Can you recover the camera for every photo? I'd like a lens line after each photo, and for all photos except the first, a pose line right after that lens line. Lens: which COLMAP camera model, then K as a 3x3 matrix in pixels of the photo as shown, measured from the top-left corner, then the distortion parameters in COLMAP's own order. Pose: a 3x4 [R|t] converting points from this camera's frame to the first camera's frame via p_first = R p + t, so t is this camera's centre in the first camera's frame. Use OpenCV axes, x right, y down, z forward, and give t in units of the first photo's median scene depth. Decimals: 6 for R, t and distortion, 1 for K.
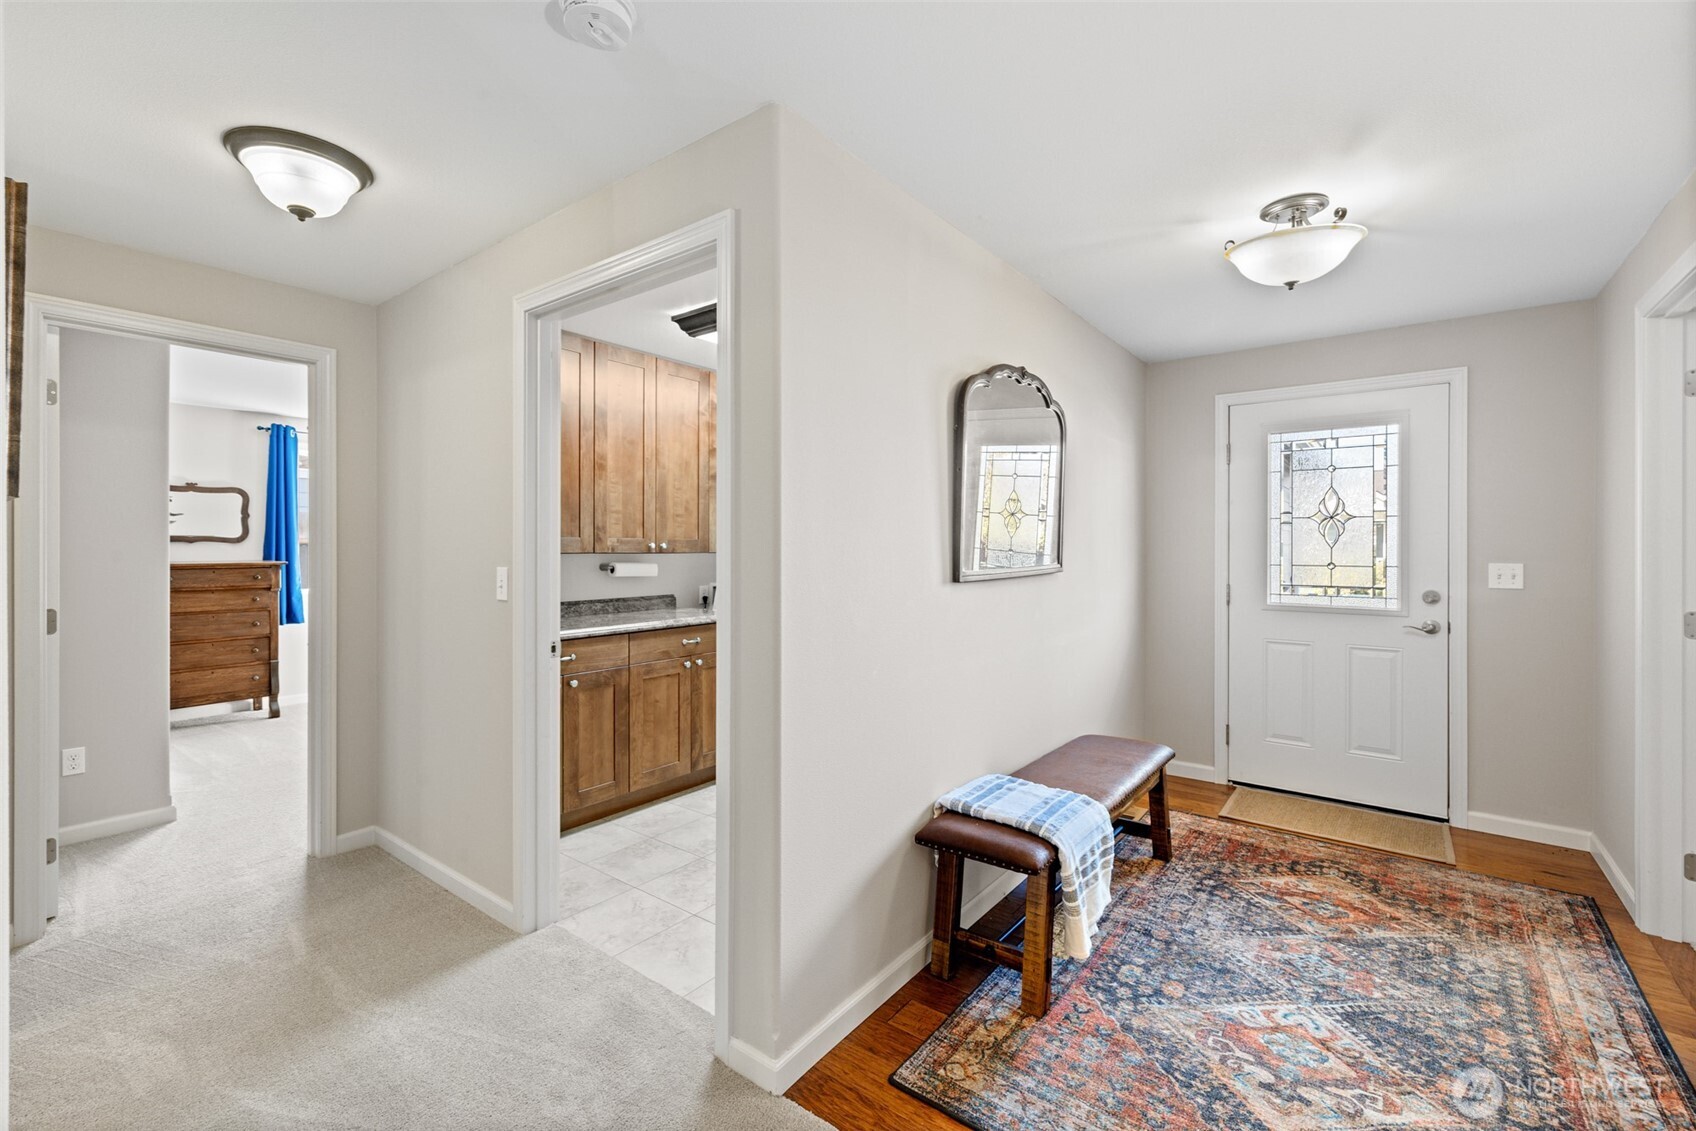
lens RADIAL K [[731.8, 0, 844.5], [0, 731.8, 556.6], [0, 0, 1]] dist [0.003618, 0.000680]
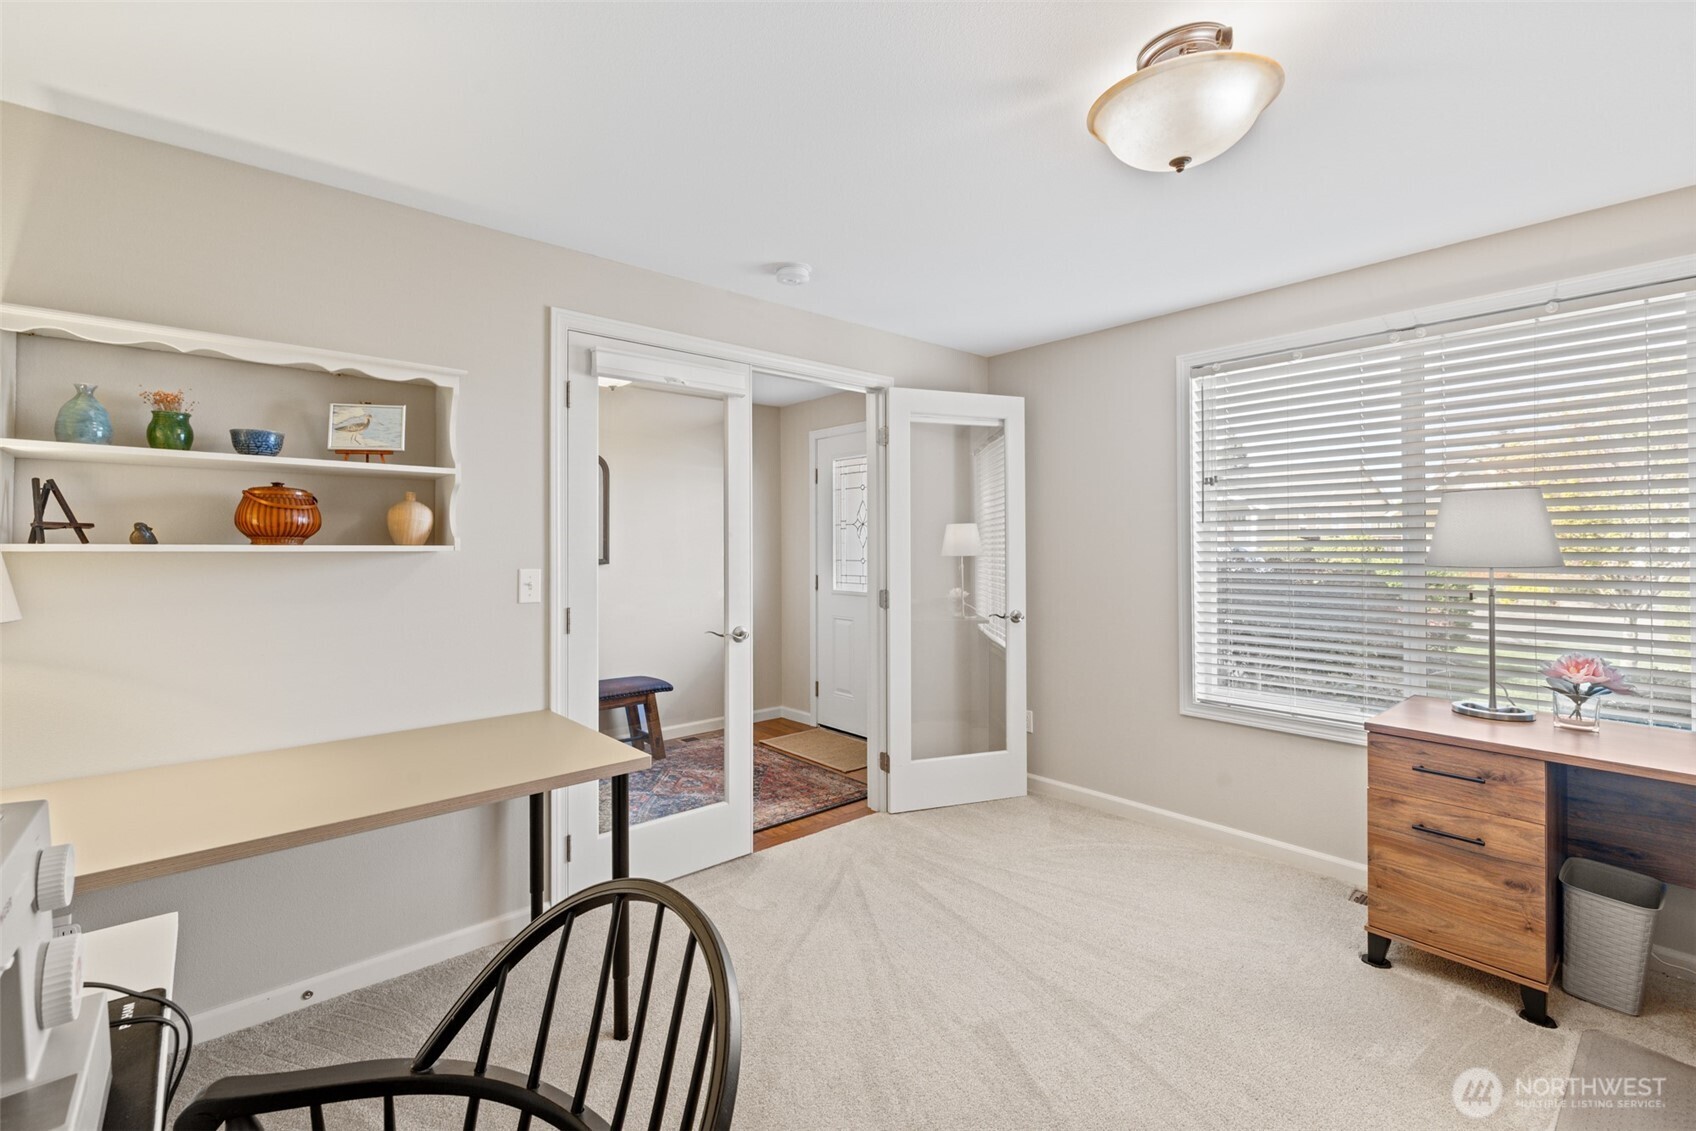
lens RADIAL K [[731.8, 0, 845.7], [0, 731.8, 558.5], [0, 0, 1]] dist [0.003618, 0.000680]
pose [[0.978985, 0.001098, -0.203928, 1.198469], [-0.000931, 0.999999, 0.000914, 0.010321], [0.203929, -0.000705, 0.978985, -0.397763]]
